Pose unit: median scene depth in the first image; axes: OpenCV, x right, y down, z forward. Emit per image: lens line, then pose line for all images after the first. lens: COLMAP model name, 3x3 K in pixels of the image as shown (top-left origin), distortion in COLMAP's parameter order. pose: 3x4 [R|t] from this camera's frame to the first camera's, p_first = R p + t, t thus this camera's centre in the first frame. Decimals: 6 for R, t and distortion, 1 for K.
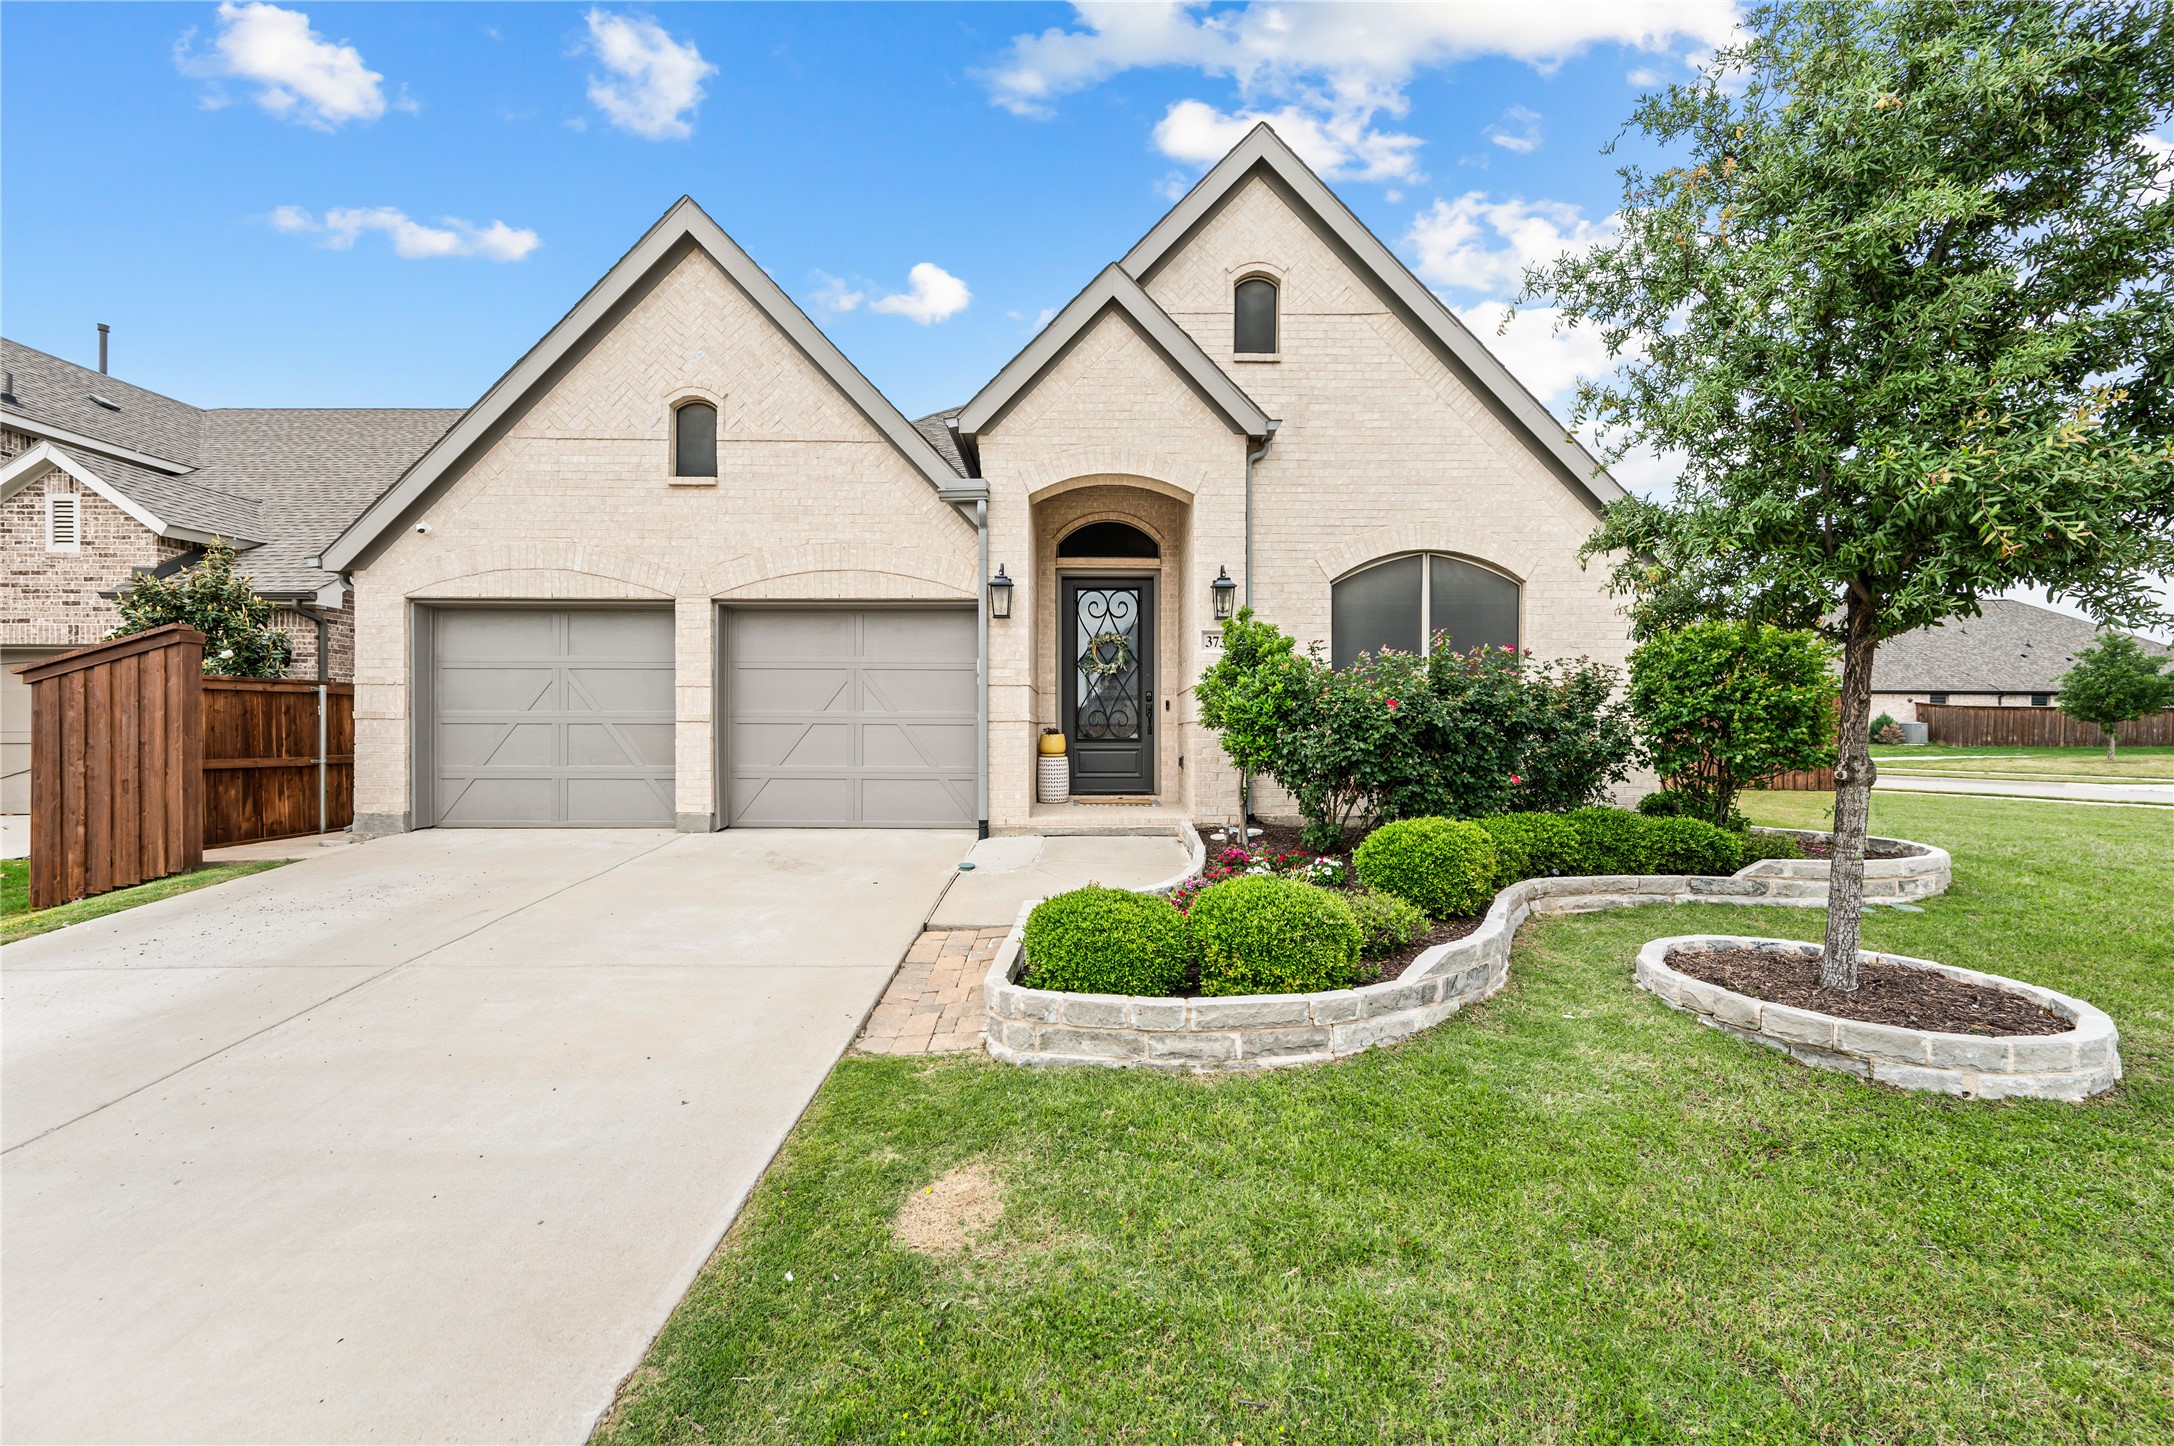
lens RADIAL K [[885.0, 0, 1096.1], [0, 885.0, 732.1], [0, 0, 1]] dist [0.000003, -0.000001]
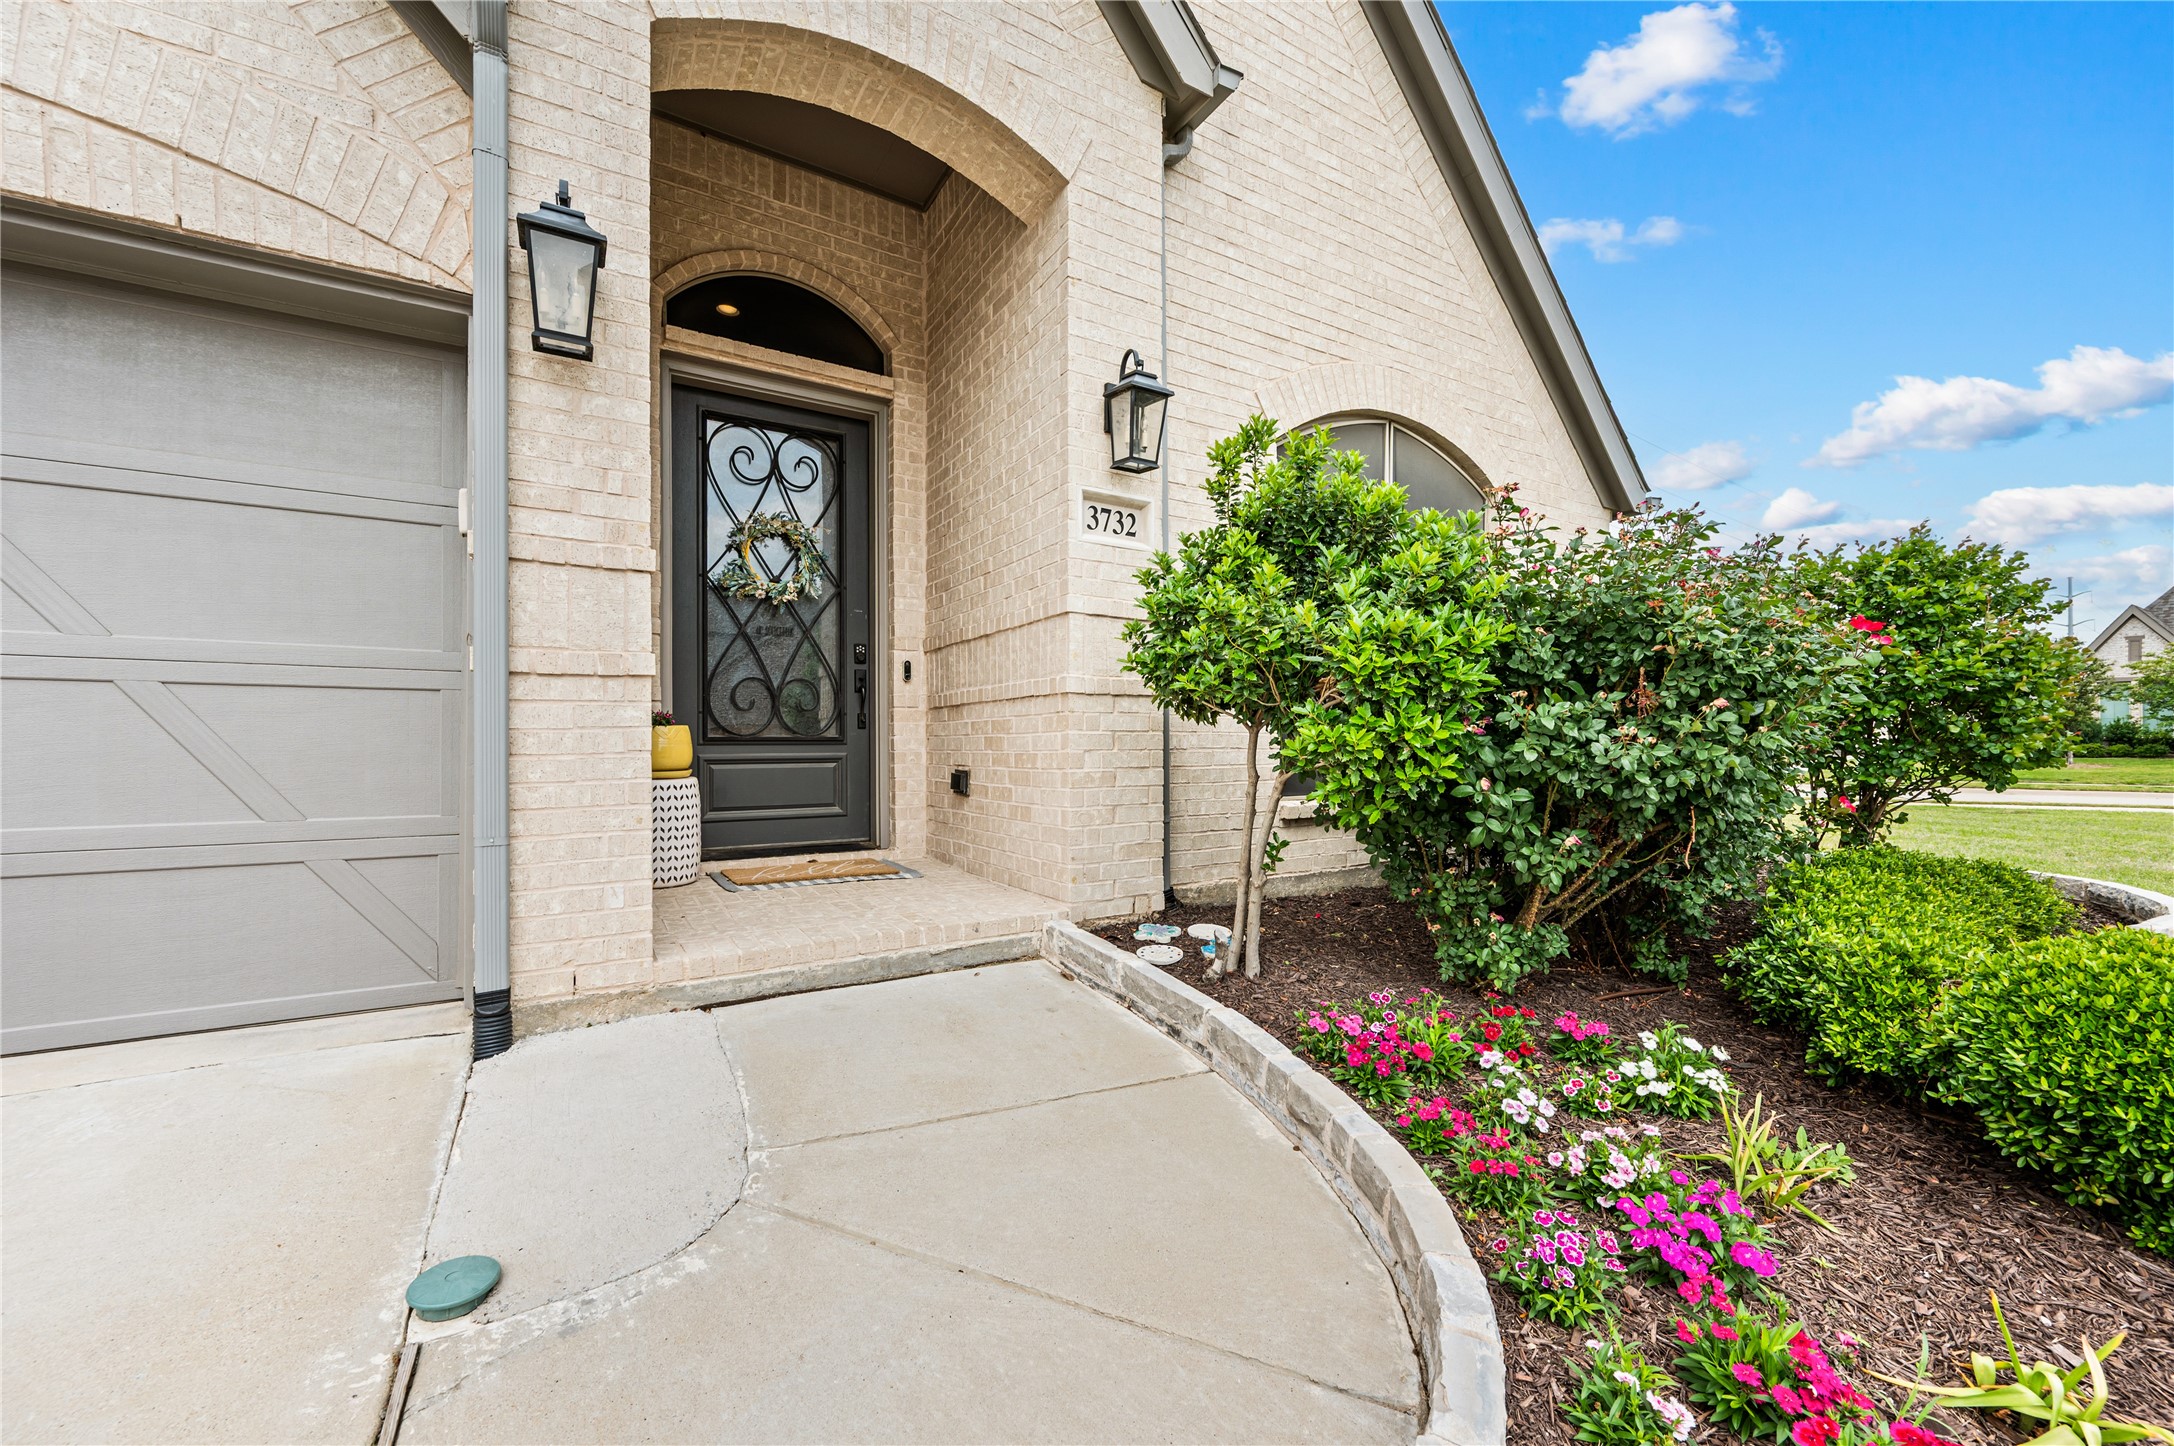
lens RADIAL K [[894.9, 0, 1118.9], [0, 894.9, 737.7], [0, 0, 1]] dist [-0.001387, -0.000399]
pose [[0.851706, 0.000474, 0.524020, -0.102575], [0.002256, 0.999987, -0.004571, 0.012809], [-0.524015, 0.005075, 0.851694, 0.608732]]
